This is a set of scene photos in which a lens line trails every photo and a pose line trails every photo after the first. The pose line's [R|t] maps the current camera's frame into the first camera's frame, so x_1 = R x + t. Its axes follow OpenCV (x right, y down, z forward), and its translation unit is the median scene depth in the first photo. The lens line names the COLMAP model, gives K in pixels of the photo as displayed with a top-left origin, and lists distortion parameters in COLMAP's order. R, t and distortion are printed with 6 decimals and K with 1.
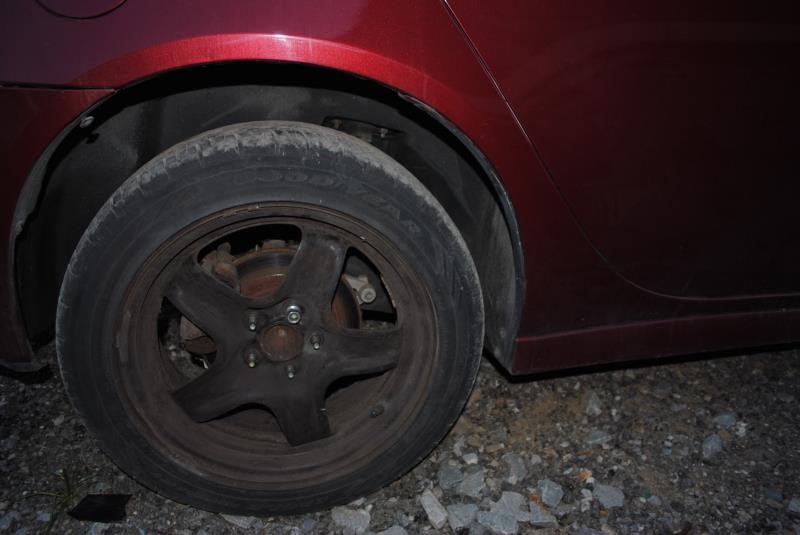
lens RADIAL K [[627.5, 0, 400.3], [0, 627.5, 266.6], [0, 0, 1]] dist [-0.086741, 0.008091]
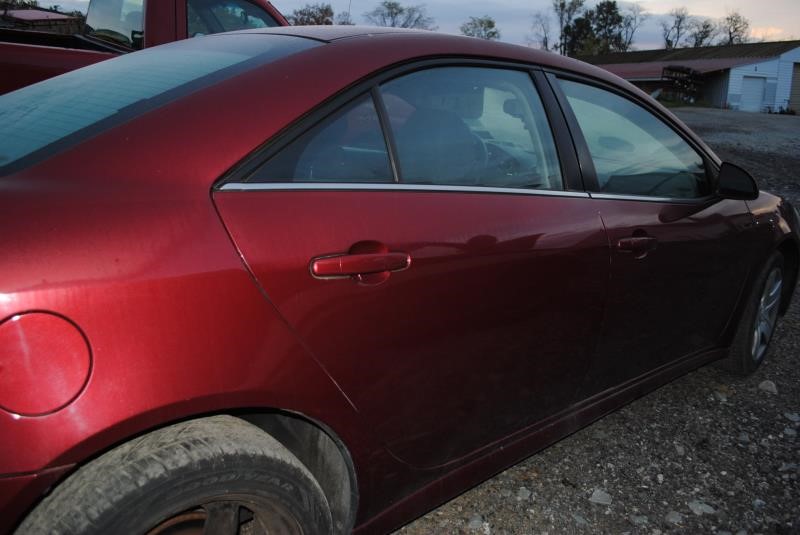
lens RADIAL K [[627.5, 0, 400.5], [0, 627.5, 267.2], [0, 0, 1]] dist [-0.086741, 0.008091]
pose [[0.872664, -0.103755, 0.477171, -0.359596], [0.140004, 0.989305, -0.040931, -0.444532], [-0.467821, 0.102525, 0.877857, -0.367935]]
